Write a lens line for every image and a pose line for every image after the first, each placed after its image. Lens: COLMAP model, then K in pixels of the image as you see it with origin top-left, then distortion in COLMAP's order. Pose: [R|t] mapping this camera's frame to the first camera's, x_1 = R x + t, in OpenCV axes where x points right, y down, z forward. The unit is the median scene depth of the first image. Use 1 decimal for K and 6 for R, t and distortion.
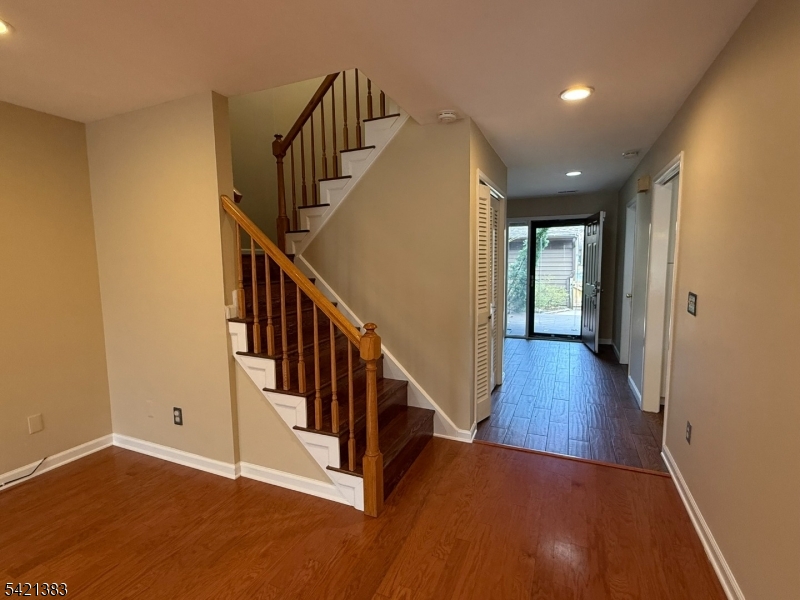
lens RADIAL K [[387.5, 0, 400.0], [0, 387.5, 300.0], [0, 0, 1]] dist [0.000275, 0.000394]
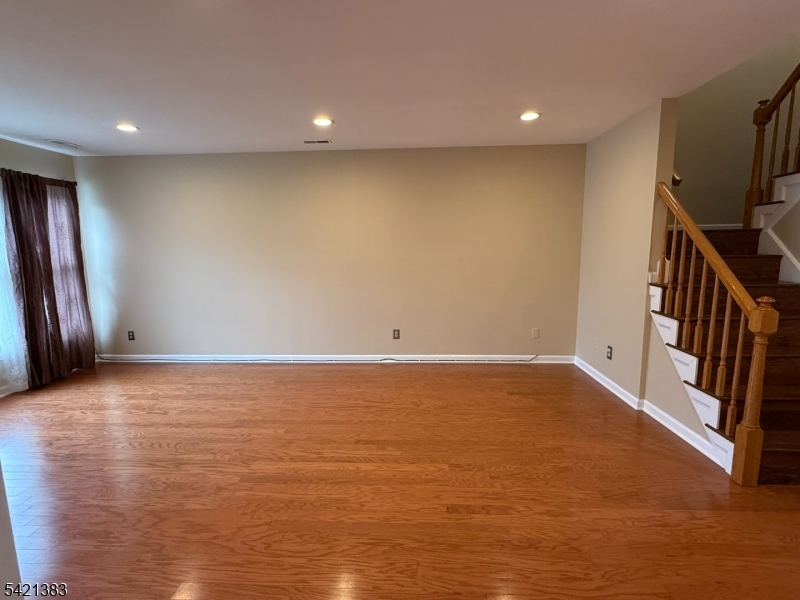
lens RADIAL K [[387.5, 0, 400.0], [0, 387.5, 300.0], [0, 0, 1]] dist [0.000275, 0.000394]
pose [[0.364066, 0.139381, -0.920885, 0.433762], [-0.087278, 0.989494, 0.115260, 0.030133], [0.927275, 0.038411, 0.372406, -0.214968]]
